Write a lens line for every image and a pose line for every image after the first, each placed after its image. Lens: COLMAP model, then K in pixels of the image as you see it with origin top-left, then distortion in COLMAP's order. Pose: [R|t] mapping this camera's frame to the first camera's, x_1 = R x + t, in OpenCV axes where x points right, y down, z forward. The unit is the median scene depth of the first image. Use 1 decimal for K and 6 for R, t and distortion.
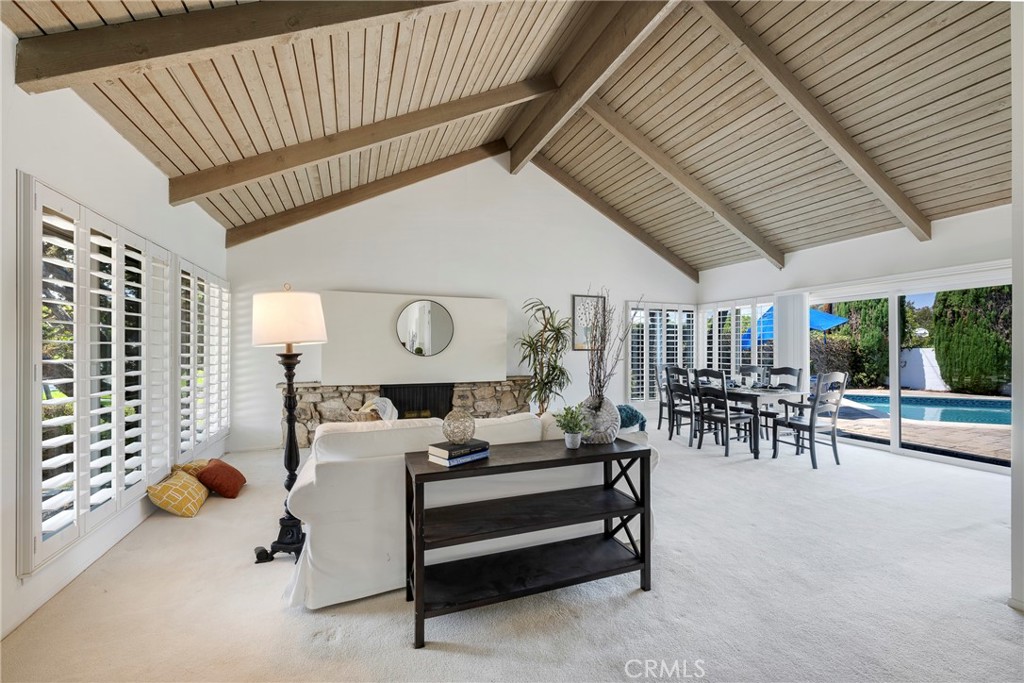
lens RADIAL K [[409.4, 0, 508.7], [0, 409.4, 345.7], [0, 0, 1]] dist [-0.001120, -0.000168]
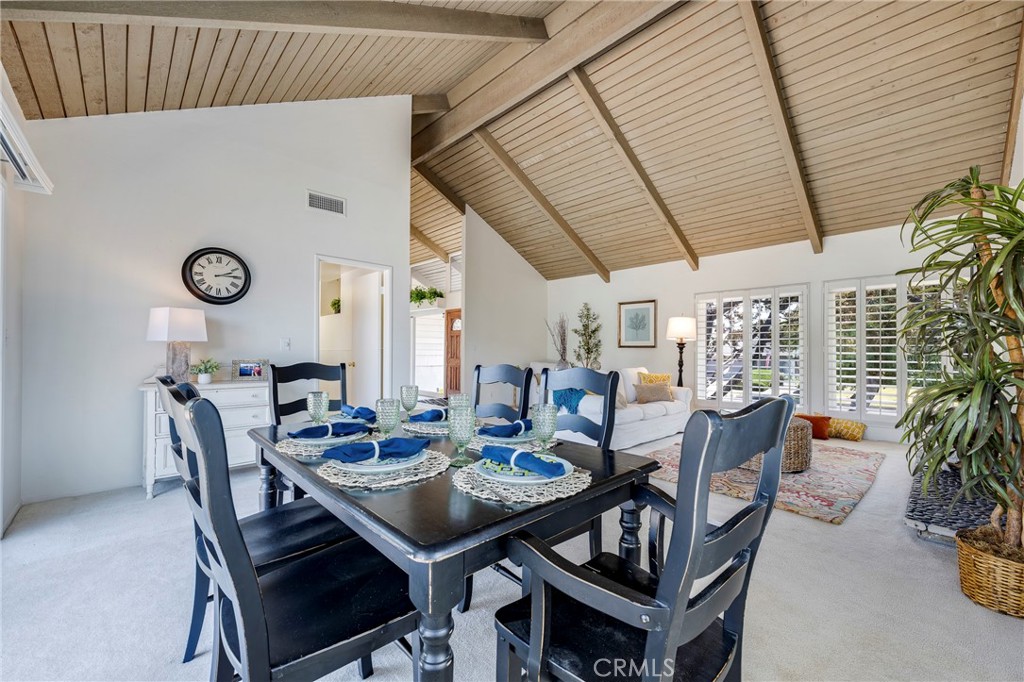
lens RADIAL K [[409.4, 0, 510.7], [0, 409.4, 342.6], [0, 0, 1]] dist [-0.001120, -0.000168]
pose [[-0.919384, -0.011671, -0.393188, 0.540495], [-0.001747, 0.999671, -0.025589, 0.032839], [0.393357, -0.022839, -0.919102, 1.165862]]
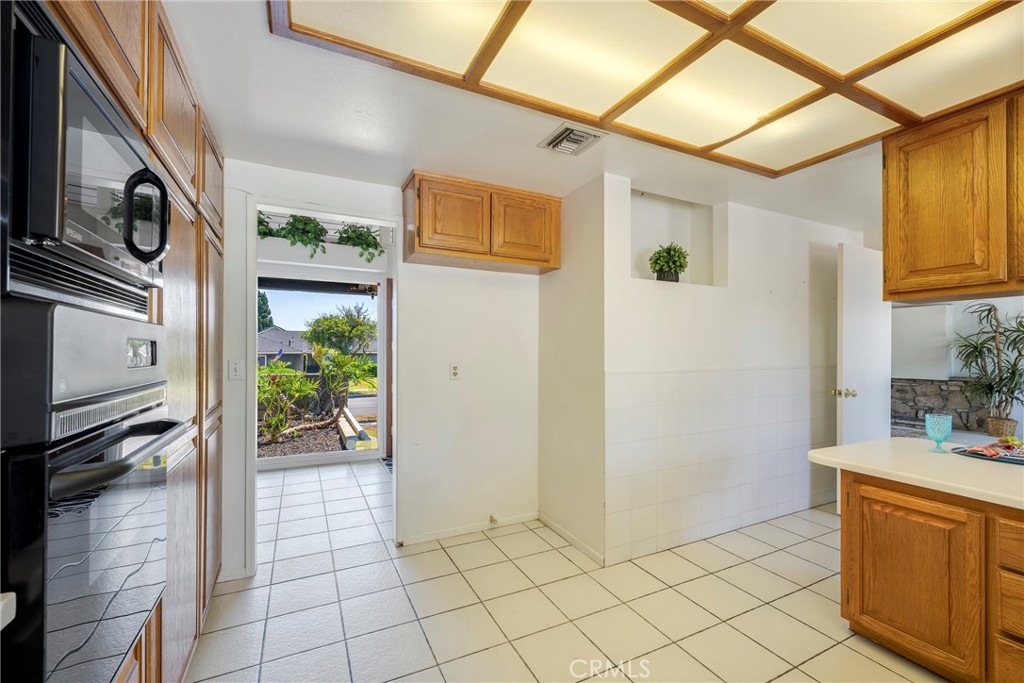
lens RADIAL K [[427.0, 0, 501.9], [0, 427.0, 347.3], [0, 0, 1]] dist [0.002224, 0.000631]
pose [[0.074643, -0.003243, -0.997205, 1.029831], [0.004019, 0.999988, -0.002951, -0.002273], [0.997202, -0.003787, 0.074655, -0.248057]]
